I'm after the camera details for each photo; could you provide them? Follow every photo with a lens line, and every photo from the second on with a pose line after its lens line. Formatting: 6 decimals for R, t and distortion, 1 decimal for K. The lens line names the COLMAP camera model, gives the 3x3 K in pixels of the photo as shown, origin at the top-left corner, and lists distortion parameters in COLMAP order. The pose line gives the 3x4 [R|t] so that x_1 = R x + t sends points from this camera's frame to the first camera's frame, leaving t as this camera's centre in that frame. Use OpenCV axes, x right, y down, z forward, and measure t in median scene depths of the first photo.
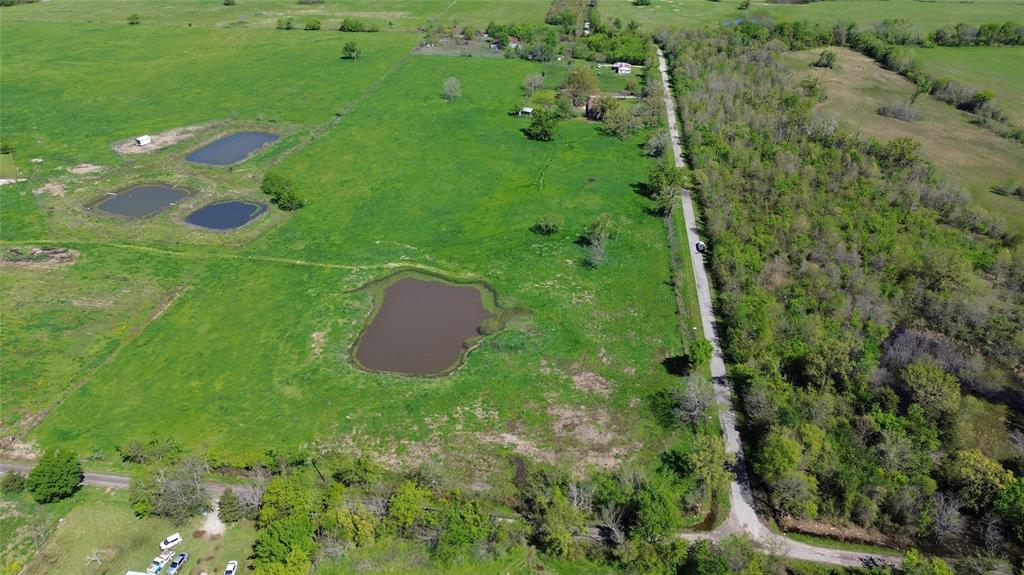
lens RADIAL K [[718.6, 0, 514.1], [0, 718.6, 288.4], [0, 0, 1]] dist [0.068994, -0.064718]
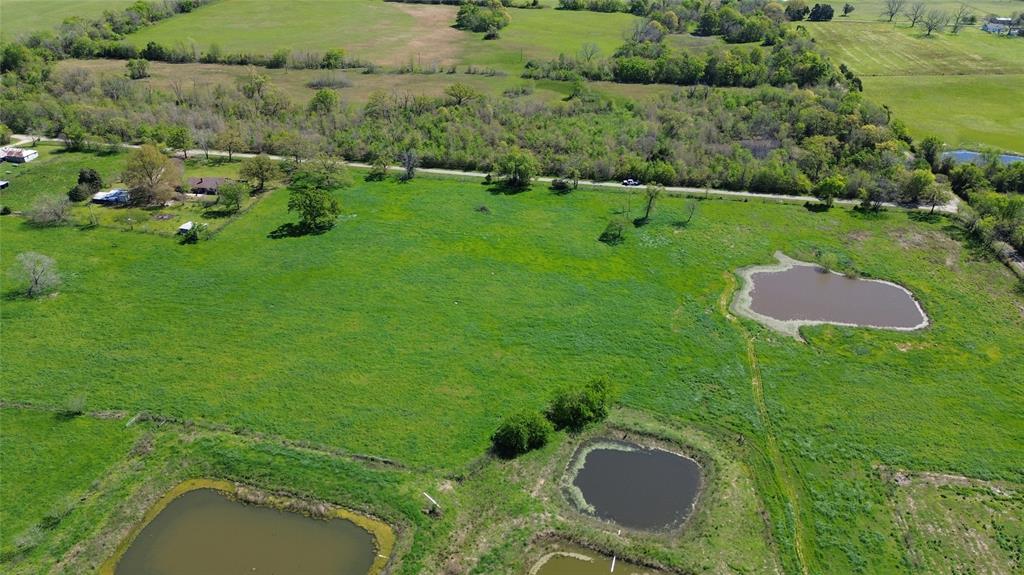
lens RADIAL K [[718.6, 0, 514.1], [0, 718.6, 288.4], [0, 0, 1]] dist [0.068994, -0.064718]
pose [[-0.000610, -0.501777, 0.864997, -0.950262], [0.471433, 0.762698, 0.442767, -0.598624], [-0.881902, 0.408058, 0.236089, 1.046169]]
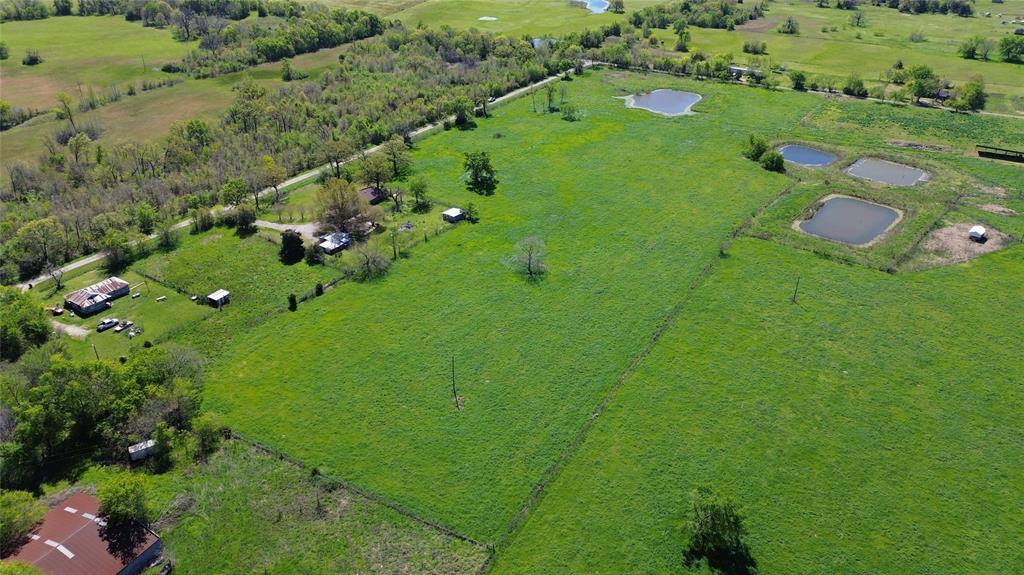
lens RADIAL K [[718.6, 0, 514.1], [0, 718.6, 288.4], [0, 0, 1]] dist [0.068994, -0.064718]
pose [[-0.917389, -0.216088, 0.334220, -0.477802], [0.174702, 0.535895, 0.826012, -1.295121], [-0.357598, 0.816163, -0.453873, 2.277577]]
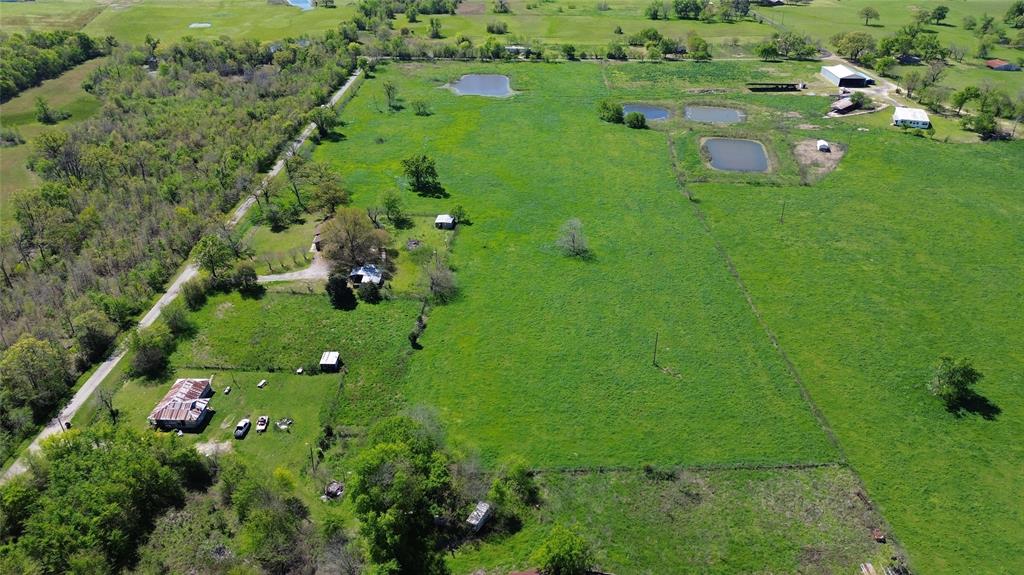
lens RADIAL K [[718.6, 0, 514.1], [0, 718.6, 288.4], [0, 0, 1]] dist [0.068994, -0.064718]
pose [[-0.991782, 0.047679, -0.118727, 0.059697], [-0.077789, 0.512039, 0.855433, -1.337922], [0.101578, 0.857638, -0.504122, 2.359218]]
